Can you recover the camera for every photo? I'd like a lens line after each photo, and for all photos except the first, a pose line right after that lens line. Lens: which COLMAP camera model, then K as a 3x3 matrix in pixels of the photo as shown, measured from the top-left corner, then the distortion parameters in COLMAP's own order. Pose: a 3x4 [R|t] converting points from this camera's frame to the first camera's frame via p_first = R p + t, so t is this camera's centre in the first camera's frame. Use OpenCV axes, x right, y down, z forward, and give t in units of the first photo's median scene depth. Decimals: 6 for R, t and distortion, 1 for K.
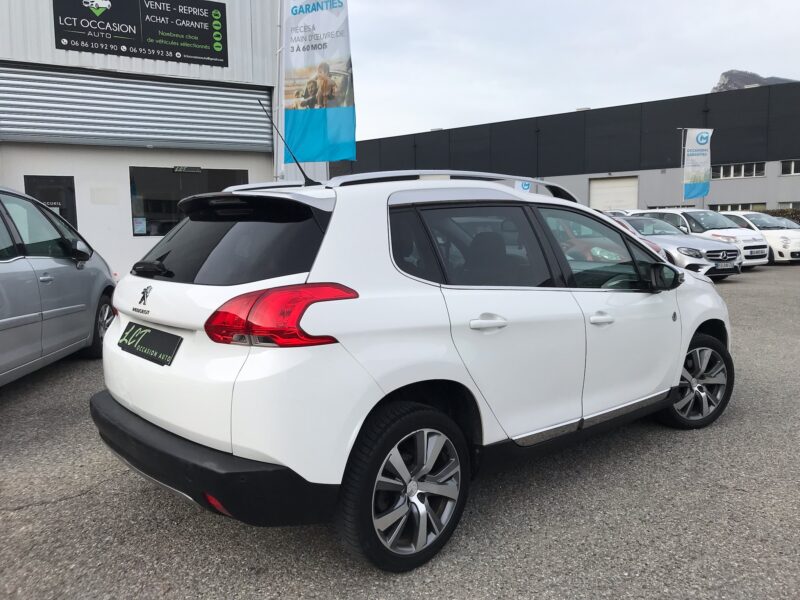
lens RADIAL K [[658.9, 0, 396.0], [0, 658.9, 292.7], [0, 0, 1]] dist [0.030314, -0.018967]
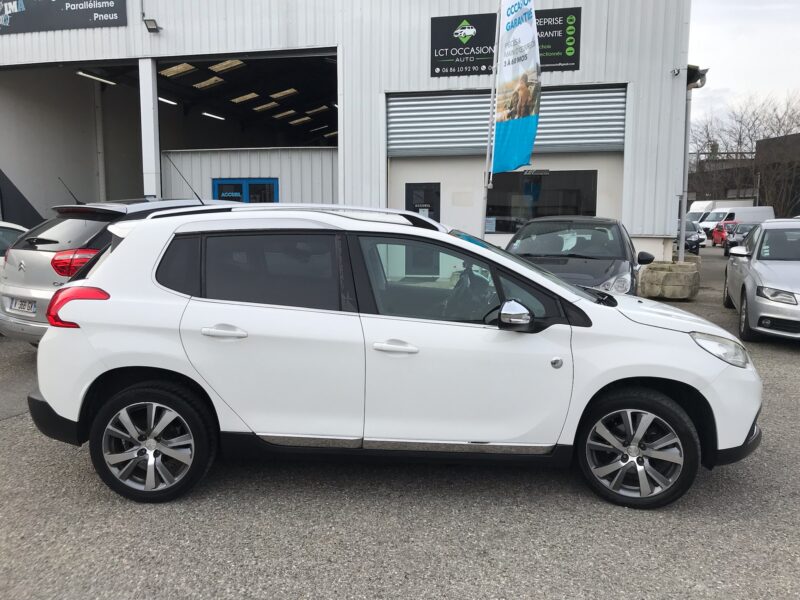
lens RADIAL K [[658.9, 0, 392.4], [0, 658.9, 293.9], [0, 0, 1]] dist [0.030314, -0.018967]
pose [[0.733901, 0.094245, -0.672686, 0.280353], [-0.084239, 0.995311, 0.047541, -0.025659], [0.674012, 0.021776, 0.738399, 0.072528]]
